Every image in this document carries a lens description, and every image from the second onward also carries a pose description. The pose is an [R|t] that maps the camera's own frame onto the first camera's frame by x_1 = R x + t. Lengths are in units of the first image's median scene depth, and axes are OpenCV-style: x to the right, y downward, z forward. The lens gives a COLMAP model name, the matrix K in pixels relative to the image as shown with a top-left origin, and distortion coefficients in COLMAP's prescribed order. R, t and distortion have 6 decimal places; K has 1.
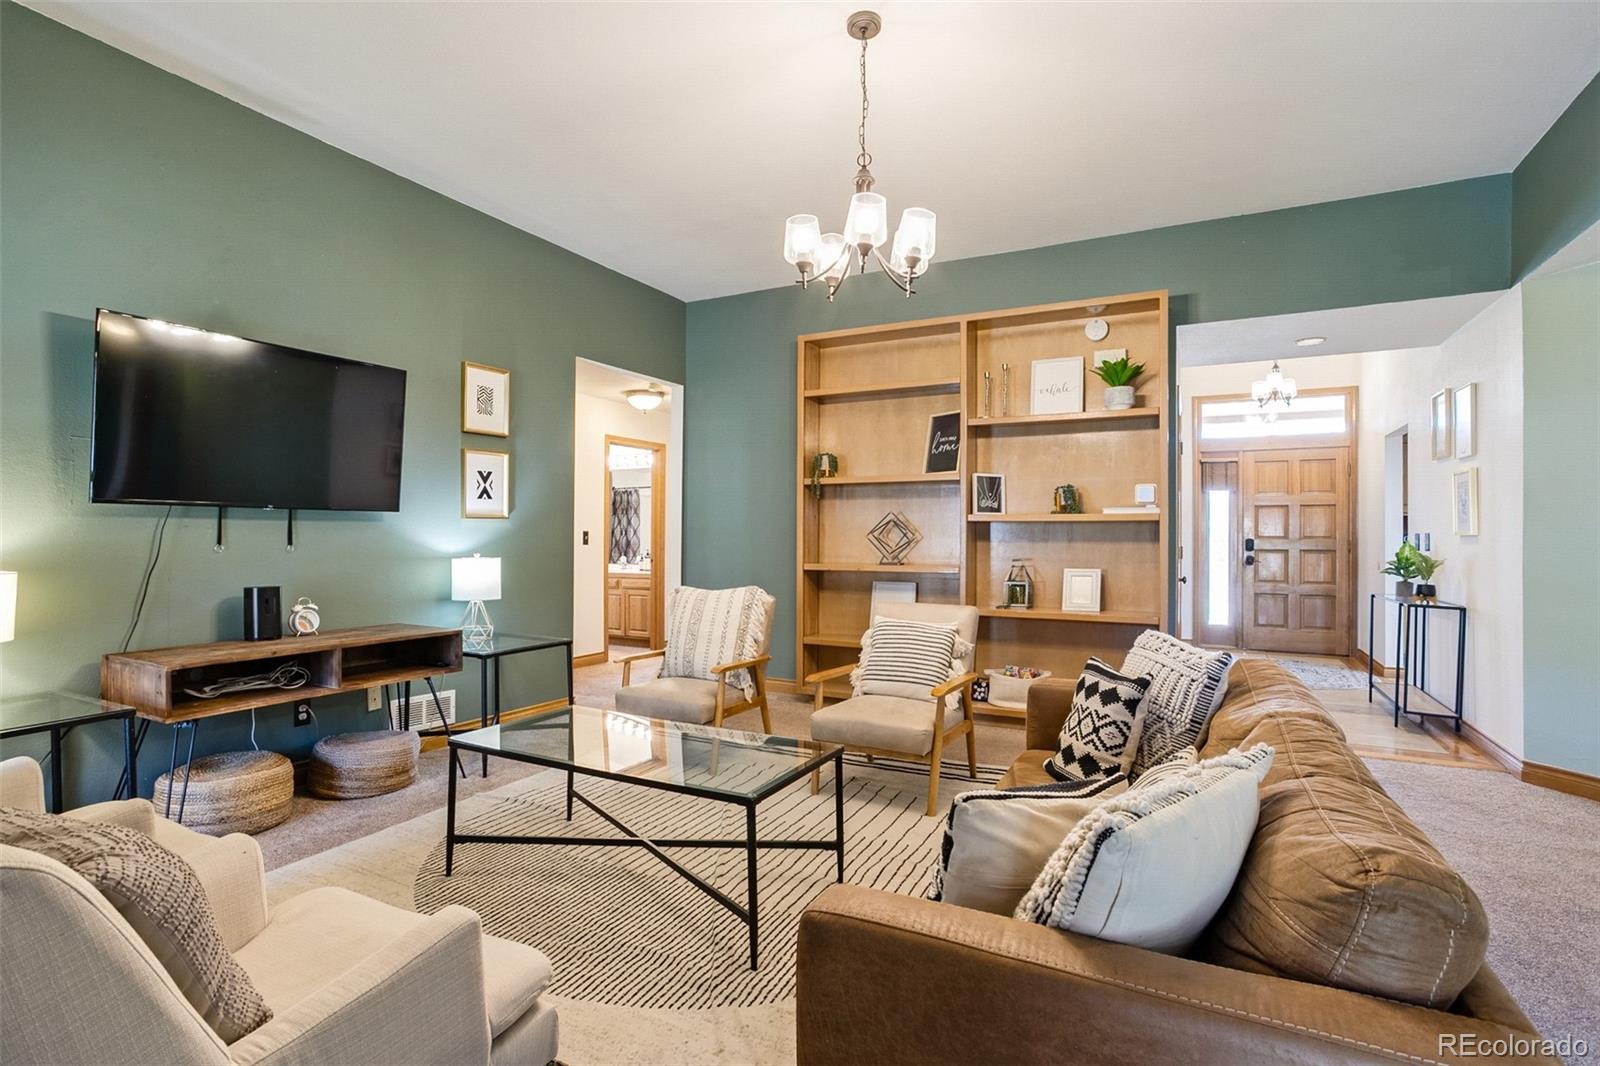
lens RADIAL K [[759.2, 0, 800.0], [0, 759.2, 533.0], [0, 0, 1]] dist [-0.039258, 0.023034]
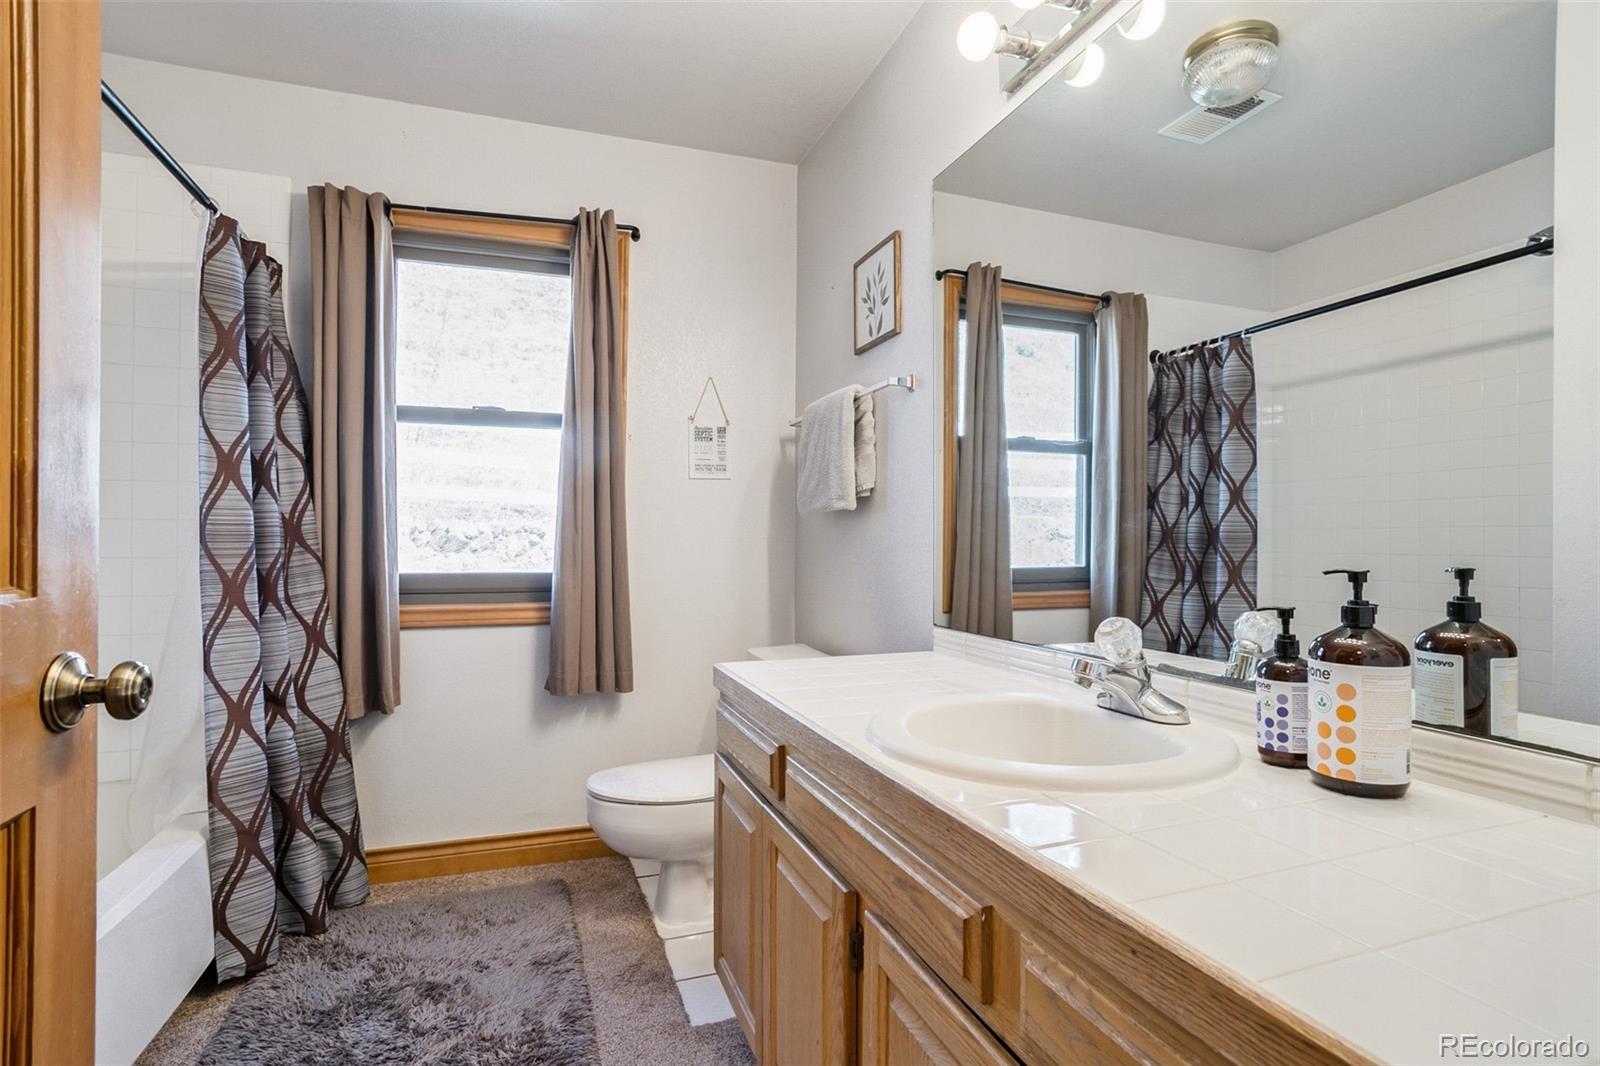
lens RADIAL K [[759.2, 0, 800.0], [0, 759.2, 533.0], [0, 0, 1]] dist [-0.039258, 0.023034]
pose [[0.740251, -0.009624, -0.672262, -0.169972], [0.013440, 0.999910, 0.000485, 0.011732], [0.672196, -0.009394, 0.740313, 0.774309]]
